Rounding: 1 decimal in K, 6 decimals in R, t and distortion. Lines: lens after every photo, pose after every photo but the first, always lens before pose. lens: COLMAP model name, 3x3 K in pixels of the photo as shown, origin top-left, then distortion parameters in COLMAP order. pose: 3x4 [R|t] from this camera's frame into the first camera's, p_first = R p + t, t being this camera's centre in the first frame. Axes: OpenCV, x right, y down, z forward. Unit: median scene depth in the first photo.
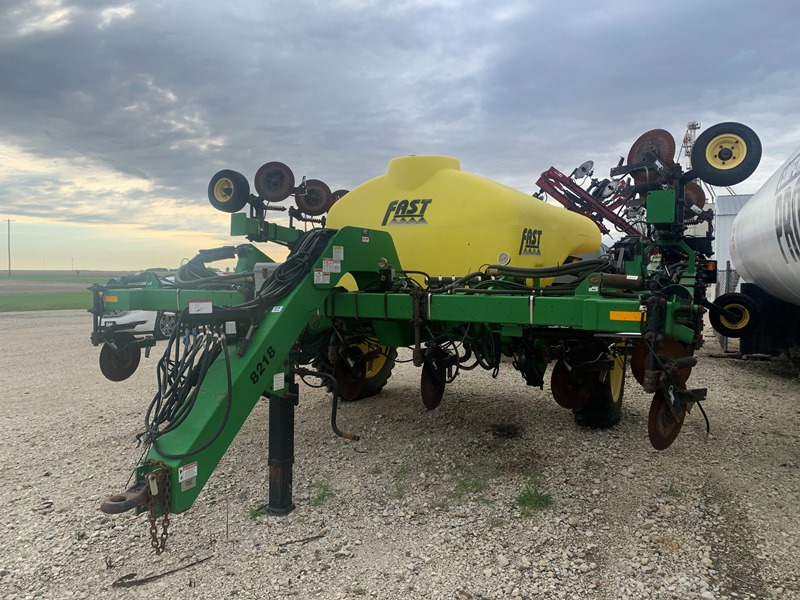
lens RADIAL K [[610.5, 0, 400.0], [0, 610.5, 300.0], [0, 0, 1]] dist [0.006778, 0.000992]
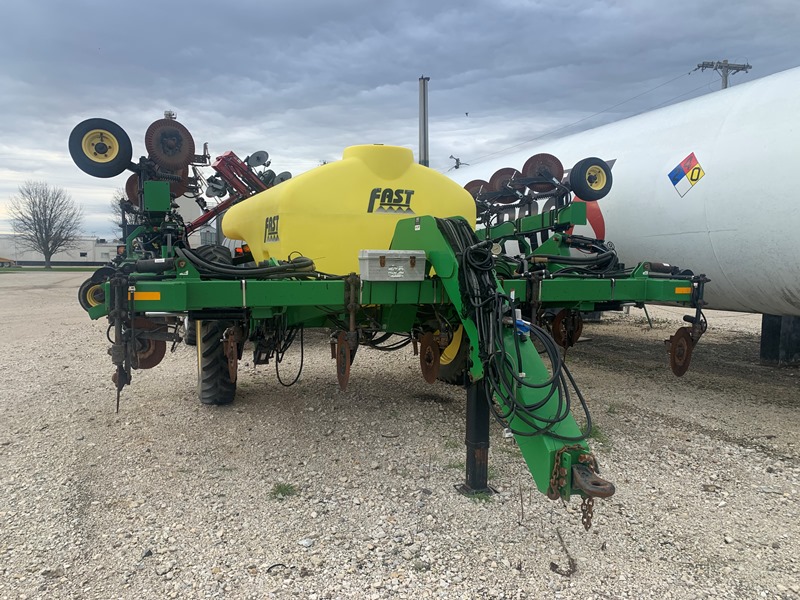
lens RADIAL K [[602.7, 0, 400.0], [0, 602.7, 300.0], [0, 0, 1]] dist [0.028351, 0.000345]
pose [[0.687742, -0.046482, 0.724466, -0.718922], [0.027255, 0.998898, 0.038217, -0.016094], [-0.725444, -0.006538, 0.688250, 0.292191]]
